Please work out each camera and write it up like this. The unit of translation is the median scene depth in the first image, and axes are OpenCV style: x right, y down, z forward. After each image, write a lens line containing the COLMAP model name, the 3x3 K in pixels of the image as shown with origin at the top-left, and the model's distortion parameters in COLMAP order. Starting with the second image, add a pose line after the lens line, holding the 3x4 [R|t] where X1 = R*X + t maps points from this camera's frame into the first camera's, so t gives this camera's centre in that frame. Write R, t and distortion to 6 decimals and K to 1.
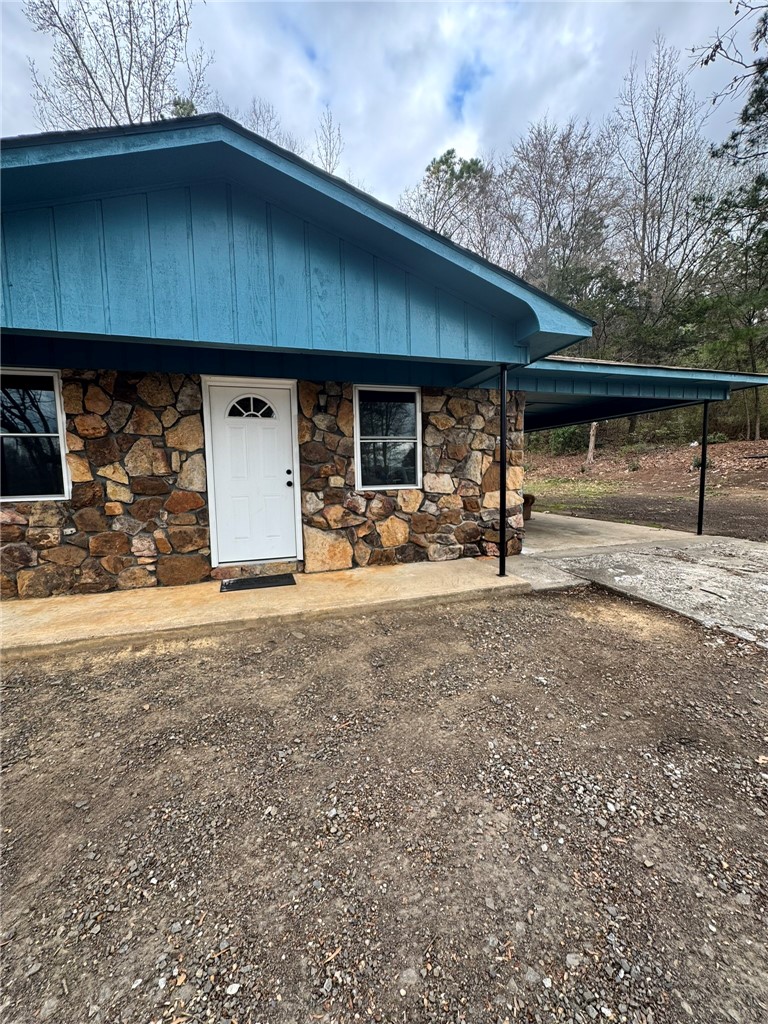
lens RADIAL K [[408.2, 0, 383.5], [0, 408.2, 512.4], [0, 0, 1]] dist [-0.002567, 0.000529]
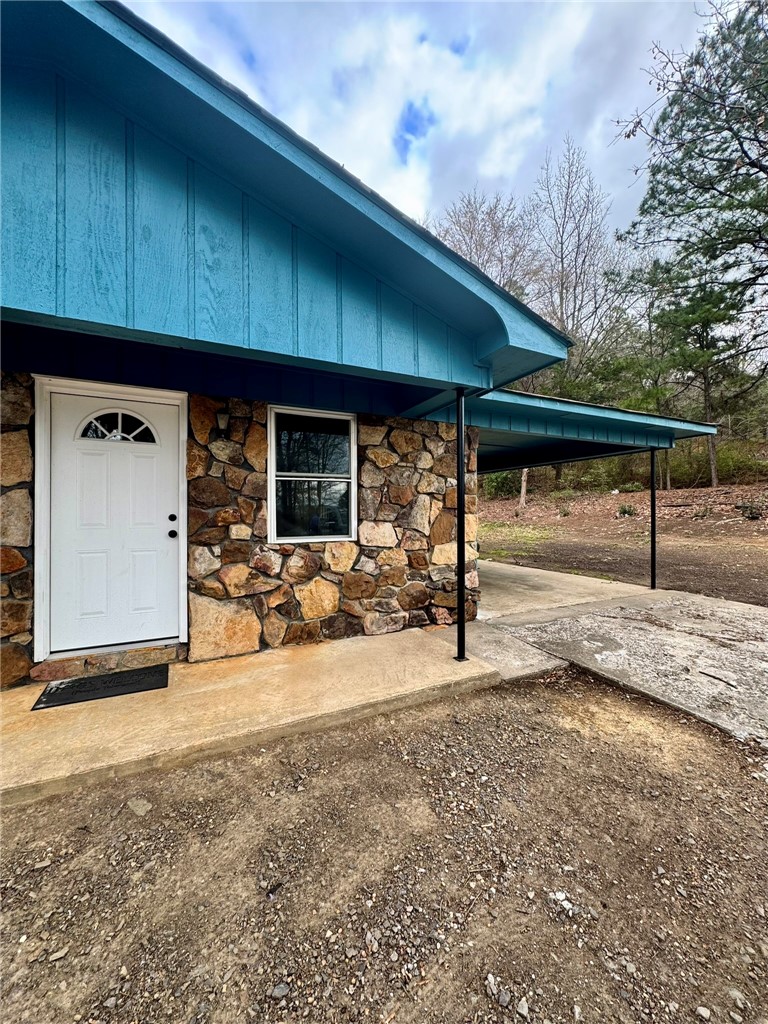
lens RADIAL K [[408.2, 0, 380.6], [0, 408.2, 511.0], [0, 0, 1]] dist [-0.002567, 0.000529]
pose [[0.988891, 0.018426, 0.147494, 0.025344], [-0.003464, 0.994874, -0.101060, -0.039953], [-0.148600, 0.099426, 0.983886, 0.241362]]
